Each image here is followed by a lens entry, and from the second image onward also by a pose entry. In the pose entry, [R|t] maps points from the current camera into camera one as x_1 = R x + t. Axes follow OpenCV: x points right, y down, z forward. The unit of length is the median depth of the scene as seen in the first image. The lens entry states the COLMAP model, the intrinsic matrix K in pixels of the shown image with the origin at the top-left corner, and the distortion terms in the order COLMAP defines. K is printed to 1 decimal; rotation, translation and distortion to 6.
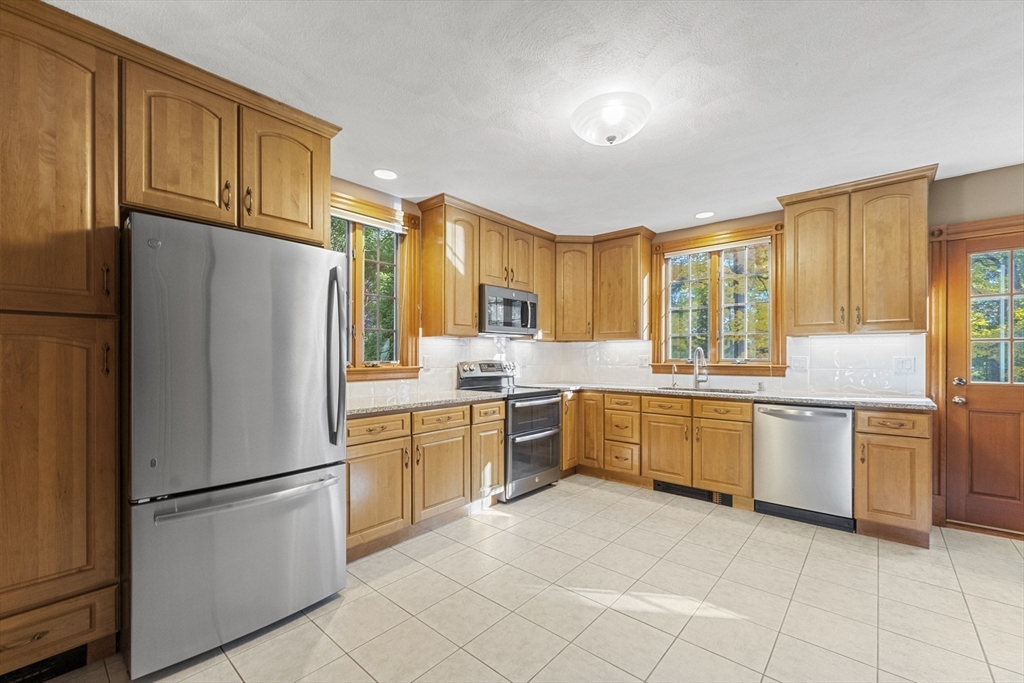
lens RADIAL K [[418.1, 0, 510.6], [0, 418.1, 357.6], [0, 0, 1]] dist [0.000740, -0.000786]
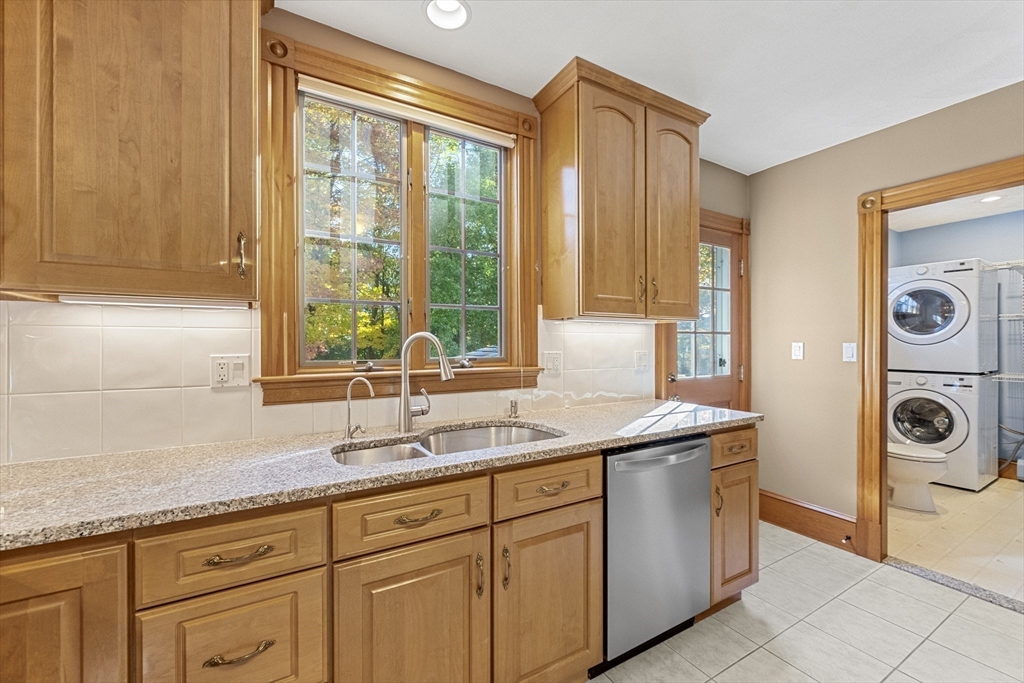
lens RADIAL K [[418.1, 0, 515.8], [0, 418.1, 346.0], [0, 0, 1]] dist [0.000740, -0.000786]
pose [[0.312494, -0.004221, 0.949910, 0.101941], [0.005617, 0.999981, 0.002596, -0.013470], [-0.949903, 0.004524, 0.312512, 0.897665]]
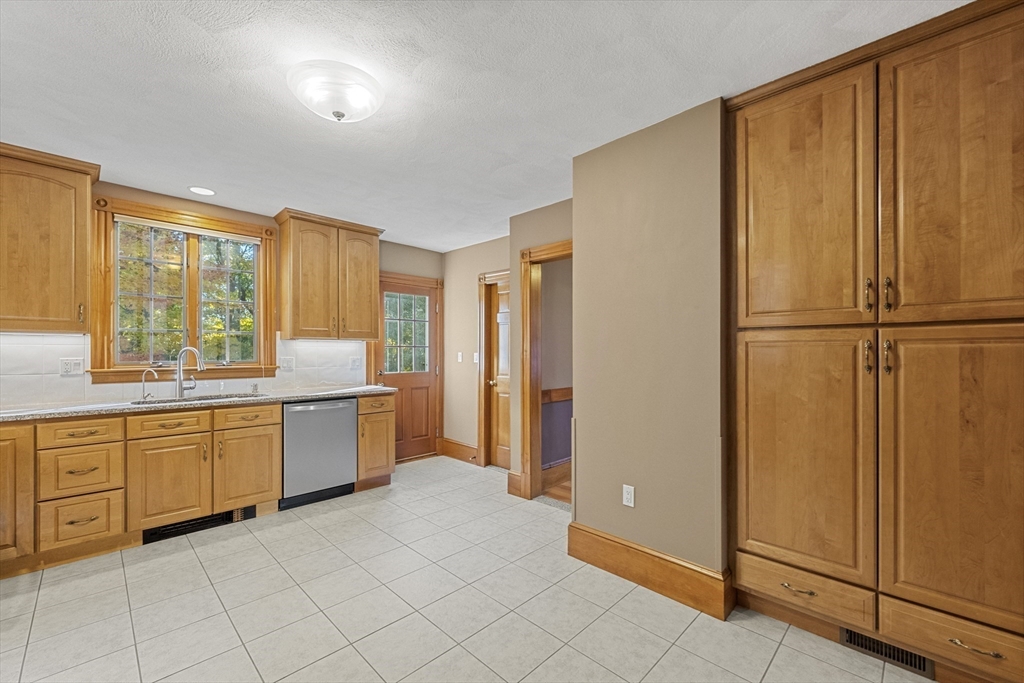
lens RADIAL K [[418.1, 0, 513.8], [0, 418.1, 353.6], [0, 0, 1]] dist [0.000740, -0.000786]
pose [[0.059526, -0.002268, 0.998224, -0.380222], [0.003410, 0.999992, 0.002068, -0.013386], [-0.998221, 0.003281, 0.059533, 0.358223]]
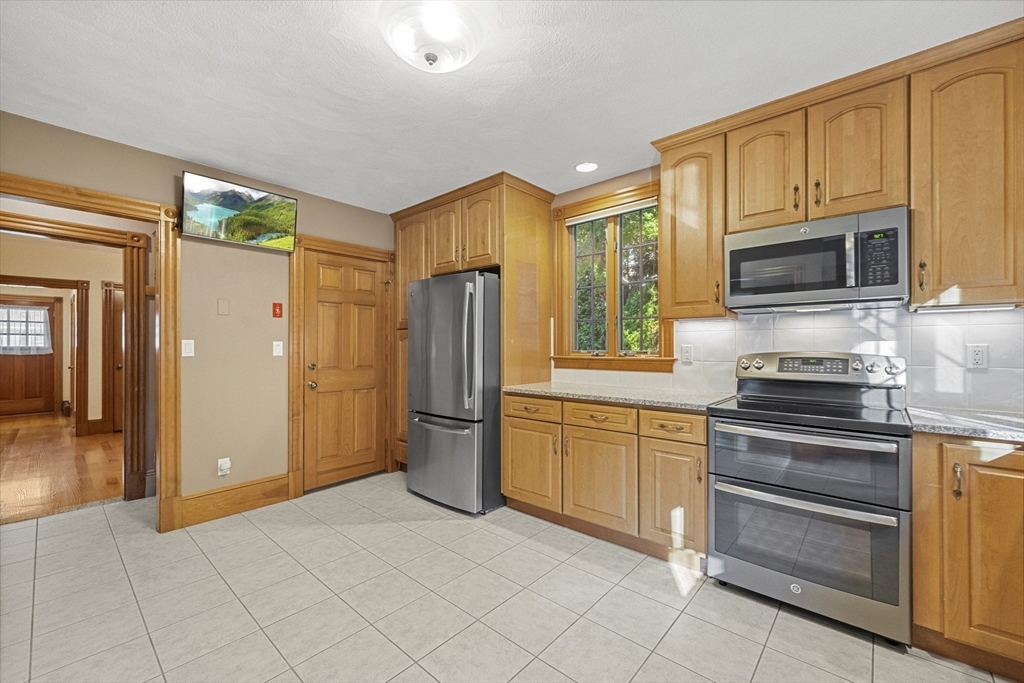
lens RADIAL K [[418.1, 0, 514.5], [0, 418.1, 345.7], [0, 0, 1]] dist [0.000740, -0.000786]
pose [[-0.002335, 0.000180, -0.999997, 0.617495], [-0.003570, 0.999994, 0.000189, -0.002159], [0.999991, 0.003570, -0.002334, 0.711575]]
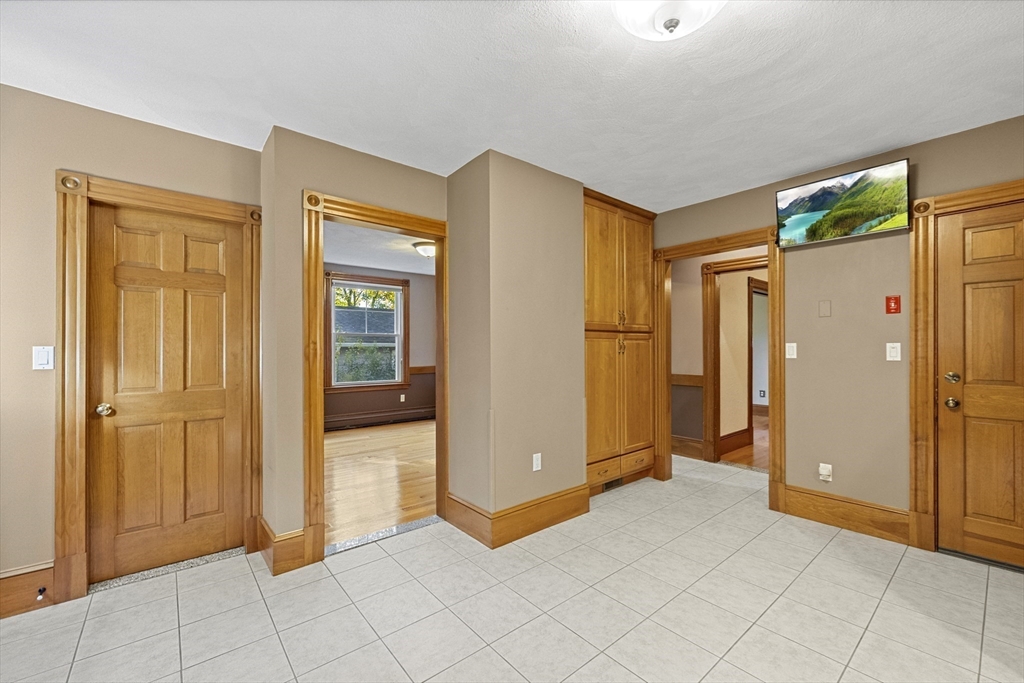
lens RADIAL K [[418.1, 0, 511.6], [0, 418.1, 344.9], [0, 0, 1]] dist [0.000740, -0.000786]
pose [[-0.987767, 0.007303, 0.155764, 0.240121], [0.006780, 0.999969, -0.003887, -0.008326], [-0.155788, -0.002783, -0.987787, 1.050684]]
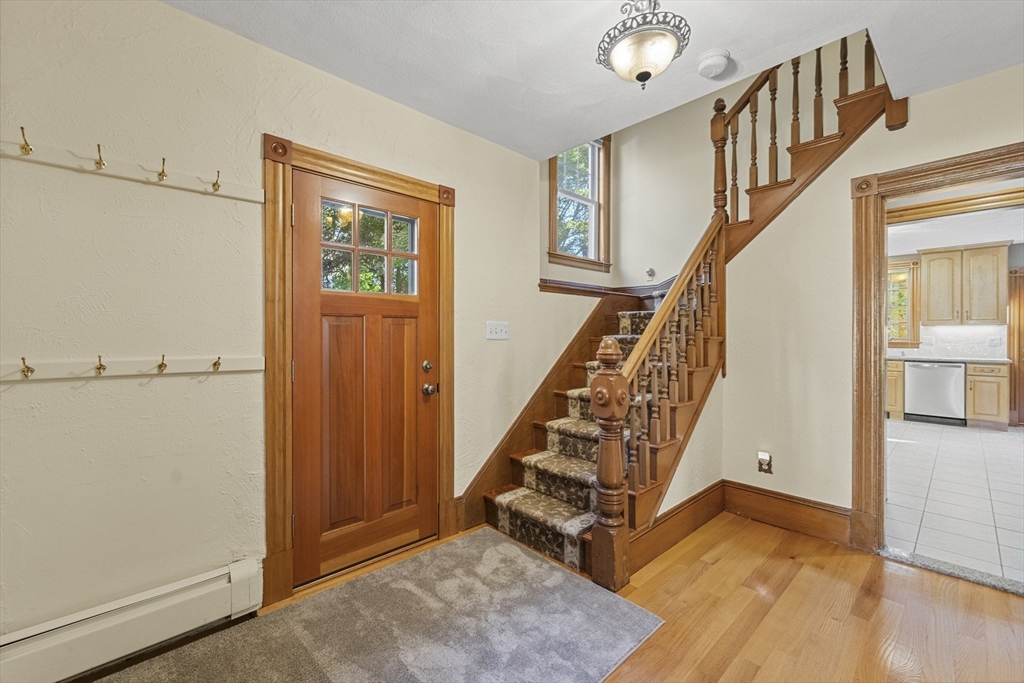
lens RADIAL K [[418.1, 0, 505.0], [0, 418.1, 336.2], [0, 0, 1]] dist [0.000740, -0.000786]
pose [[0.994503, 0.004531, -0.104608, -0.955176], [-0.004581, 0.999989, -0.000236, 0.003749], [0.104606, 0.000714, 0.994513, -1.000913]]
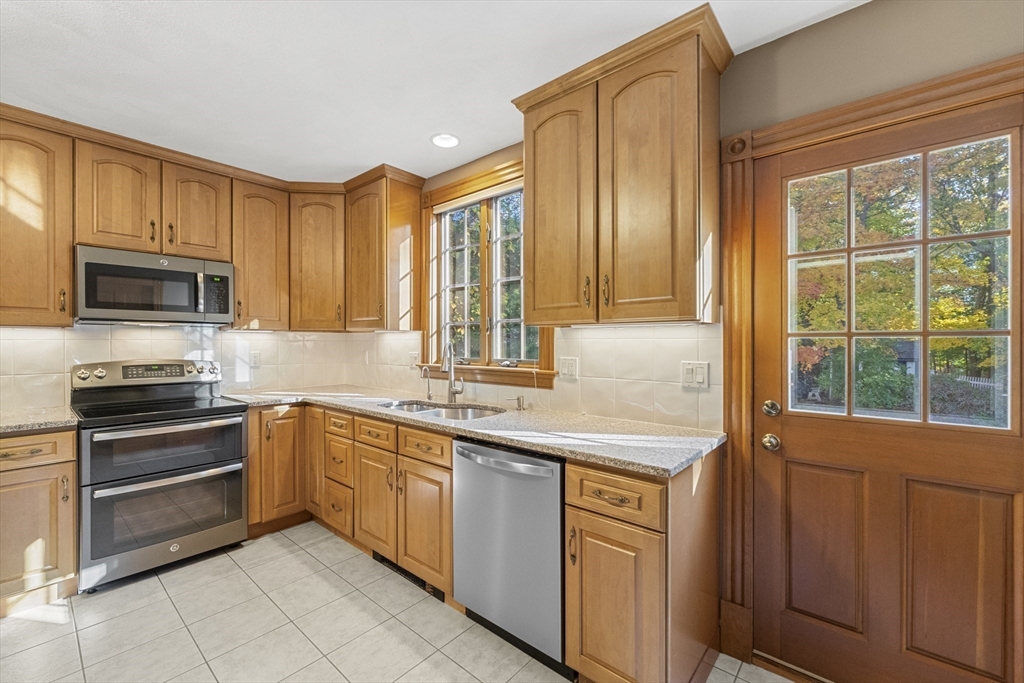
lens RADIAL K [[418.1, 0, 507.8], [0, 418.1, 343.4], [0, 0, 1]] dist [0.000740, -0.000786]
pose [[0.999982, 0.000324, 0.006006, 0.619220], [-0.000323, 1.000000, -0.000130, -0.025426], [-0.006006, 0.000128, 0.999982, 0.380079]]
